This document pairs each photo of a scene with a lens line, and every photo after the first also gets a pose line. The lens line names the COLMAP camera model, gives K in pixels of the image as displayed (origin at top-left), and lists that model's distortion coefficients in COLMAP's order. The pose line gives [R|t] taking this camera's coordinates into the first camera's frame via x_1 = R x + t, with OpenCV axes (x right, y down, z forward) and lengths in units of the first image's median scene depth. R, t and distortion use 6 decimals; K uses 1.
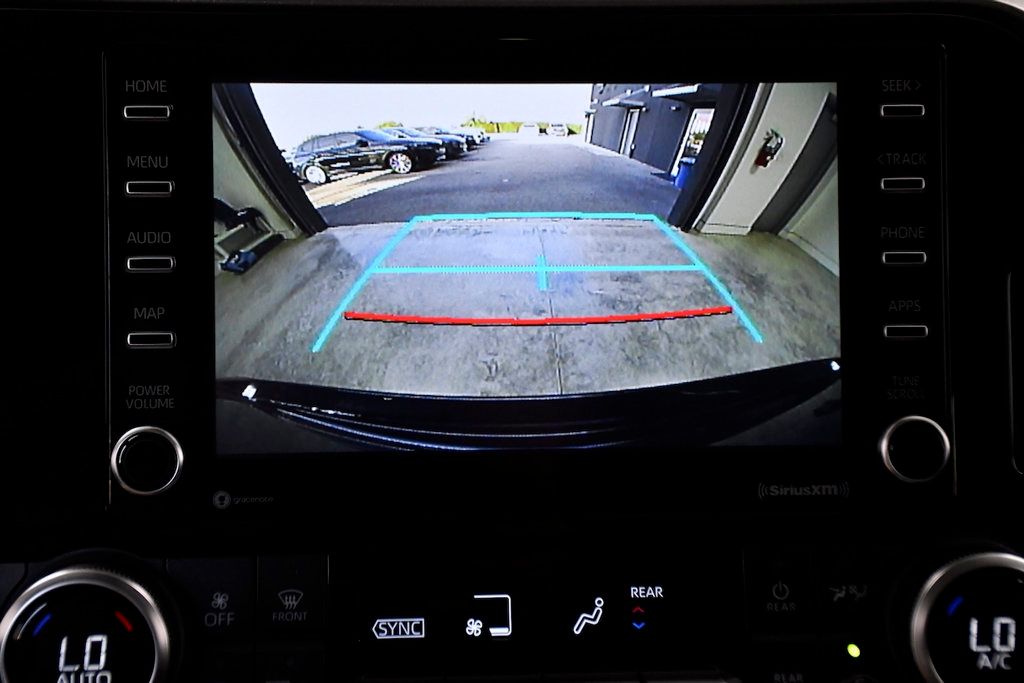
lens RADIAL K [[1827.9, 0, 512.0], [0, 1827.9, 341.5], [0, 0, 1]] dist [0.223047, 0.155547]
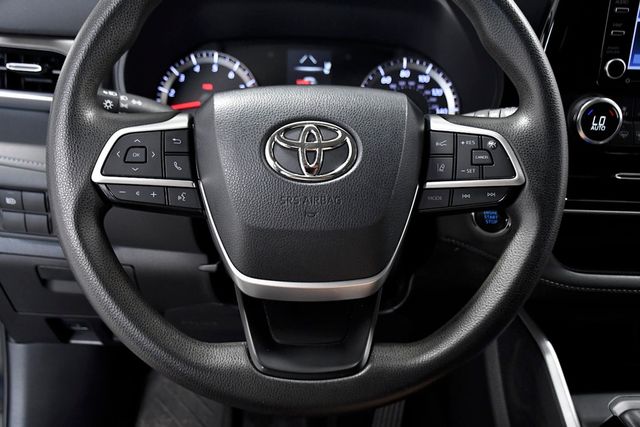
lens RADIAL K [[680.9, 0, 320.0], [0, 680.9, 213.5], [0, 0, 1]] dist [-0.000773, 0.026753]
pose [[0.997848, 0.063646, -0.015787, -0.713758], [-0.056020, 0.952522, 0.299273, -0.030915], [0.034085, -0.297745, 0.954037, -0.356481]]
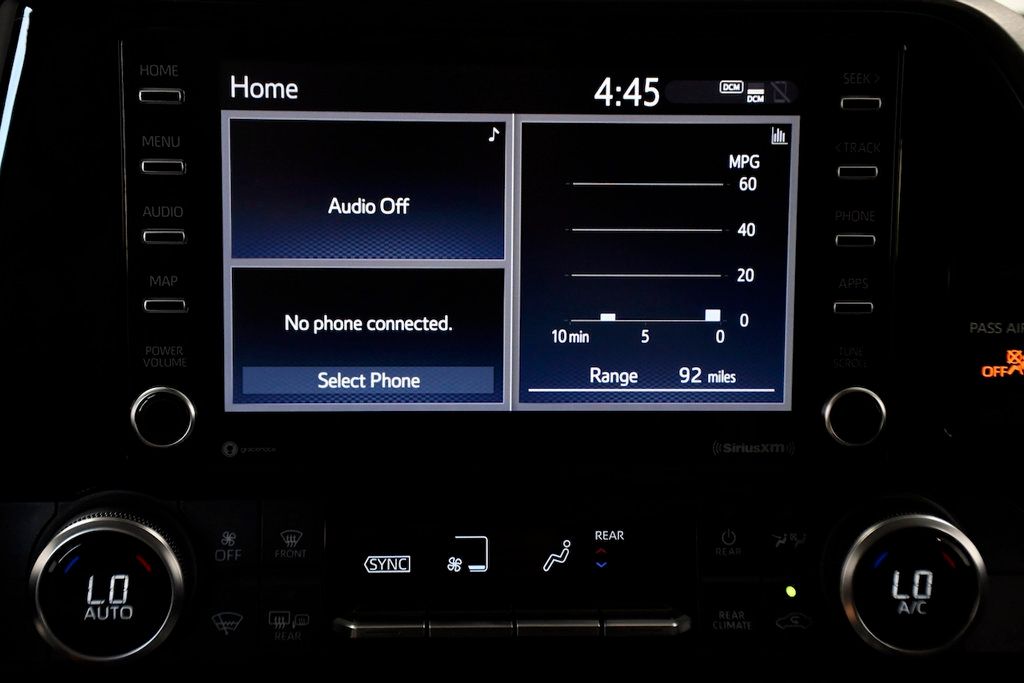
lens RADIAL K [[1827.9, 0, 512.0], [0, 1827.9, 341.5], [0, 0, 1]] dist [0.223047, 0.155547]
pose [[0.999712, 0.023293, -0.005748, 0.017845], [-0.022175, 0.988542, 0.149307, -0.147985], [0.009160, -0.149137, 0.988774, -0.088786]]
